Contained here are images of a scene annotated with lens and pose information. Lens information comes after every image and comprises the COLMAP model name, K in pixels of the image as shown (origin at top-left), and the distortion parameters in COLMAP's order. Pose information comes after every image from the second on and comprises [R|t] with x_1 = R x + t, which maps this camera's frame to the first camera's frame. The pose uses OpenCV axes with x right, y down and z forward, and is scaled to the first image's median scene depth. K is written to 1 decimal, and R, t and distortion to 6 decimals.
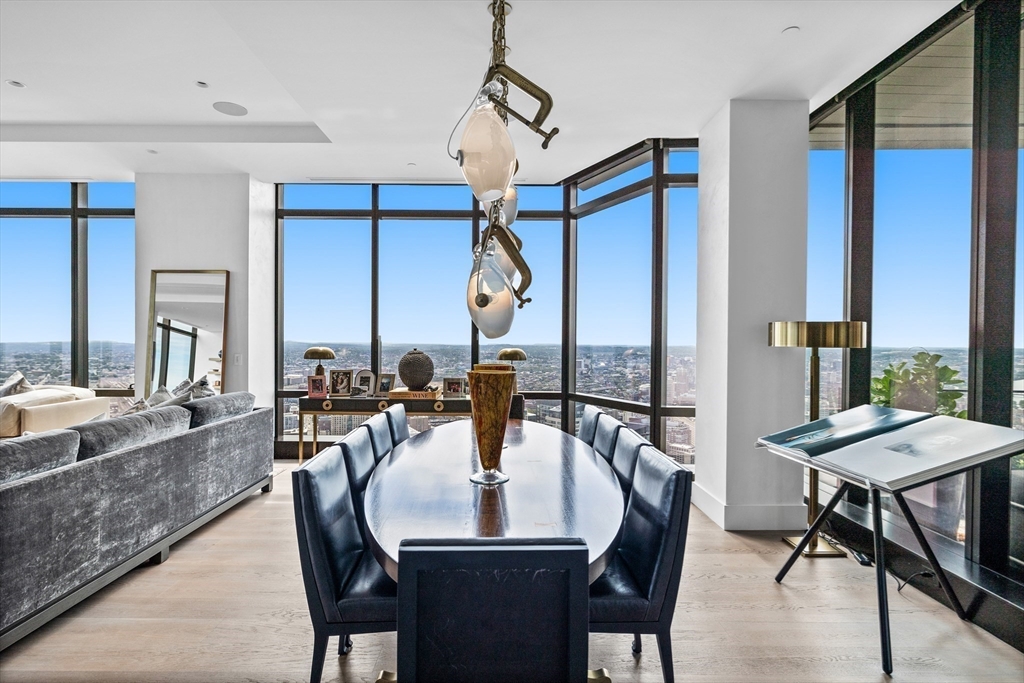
lens RADIAL K [[509.2, 0, 510.8], [0, 509.2, 345.5], [0, 0, 1]] dist [-0.004037, -0.001231]
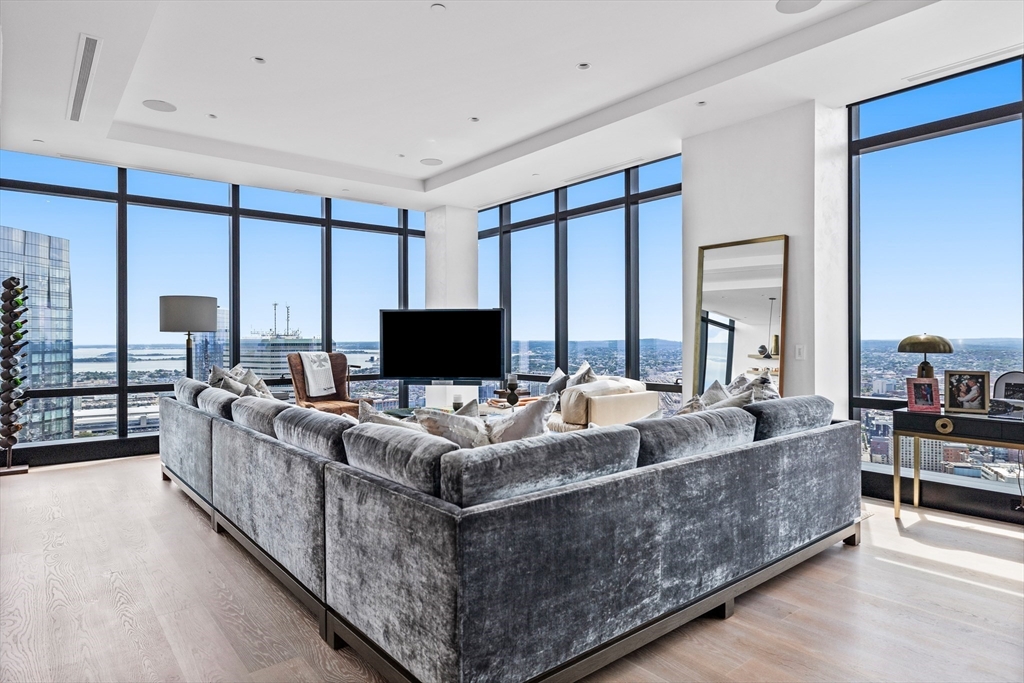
lens RADIAL K [[592.5, 0, 514.8], [0, 592.5, 341.3], [0, 0, 1]] dist [0.015596, -0.002435]
pose [[0.626061, -0.005002, -0.779758, -0.161672], [0.002048, 0.999987, -0.004771, 0.021148], [0.779772, 0.001389, 0.626062, 0.172042]]
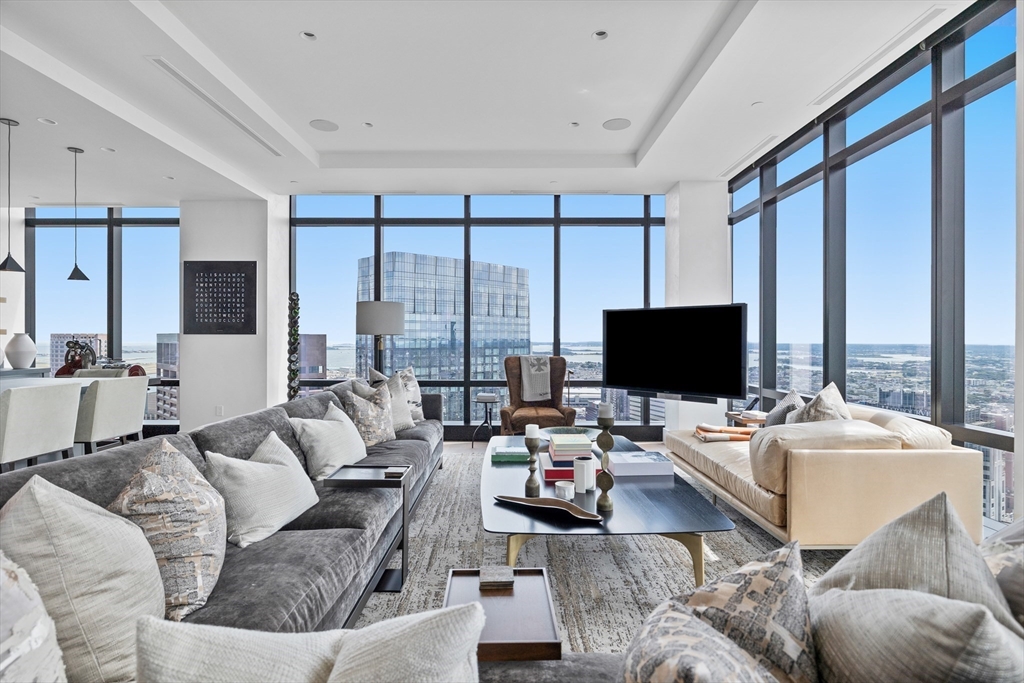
lens RADIAL K [[512.4, 0, 510.8], [0, 512.4, 341.1], [0, 0, 1]] dist [-0.012263, 0.000641]
pose [[-0.012626, -0.002547, -0.999917, -0.428445], [-0.010126, 0.999946, -0.002419, 0.006390], [0.999869, 0.010095, -0.012651, 0.768926]]
